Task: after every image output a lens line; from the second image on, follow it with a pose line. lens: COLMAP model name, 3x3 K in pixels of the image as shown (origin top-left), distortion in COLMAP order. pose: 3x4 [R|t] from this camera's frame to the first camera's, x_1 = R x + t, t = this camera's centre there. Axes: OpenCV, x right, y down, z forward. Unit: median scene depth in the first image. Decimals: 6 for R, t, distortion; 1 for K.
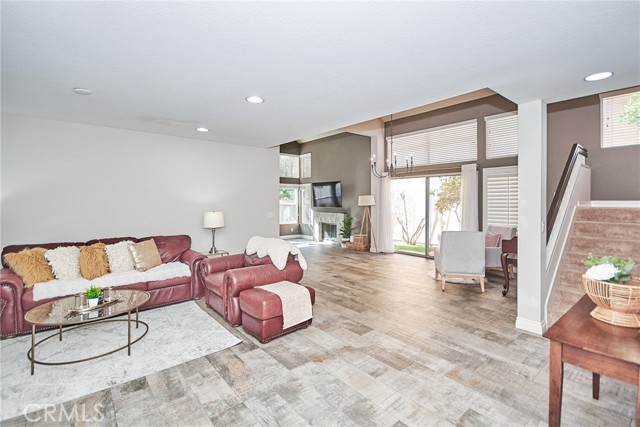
lens RADIAL K [[294.9, 0, 327.3], [0, 294.9, 205.1], [0, 0, 1]] dist [0.001136, -0.000038]
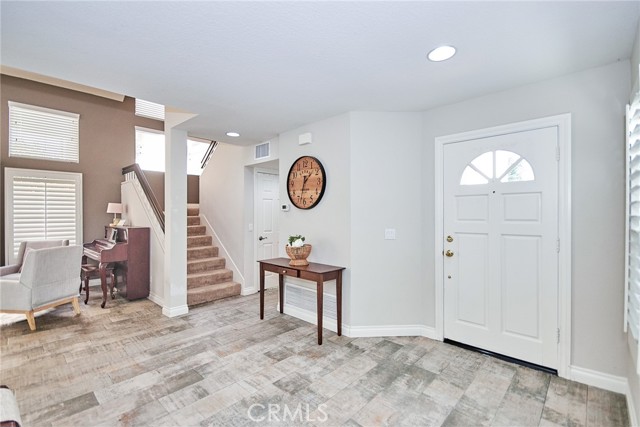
lens RADIAL K [[285.8, 0, 321.1], [0, 285.8, 216.0], [0, 0, 1]] dist [-0.001185, -0.000819]
pose [[-0.117577, -0.003349, 0.993058, -0.704346], [0.013402, 0.999898, 0.004959, 0.017636], [-0.992973, 0.013892, -0.117520, 0.676155]]
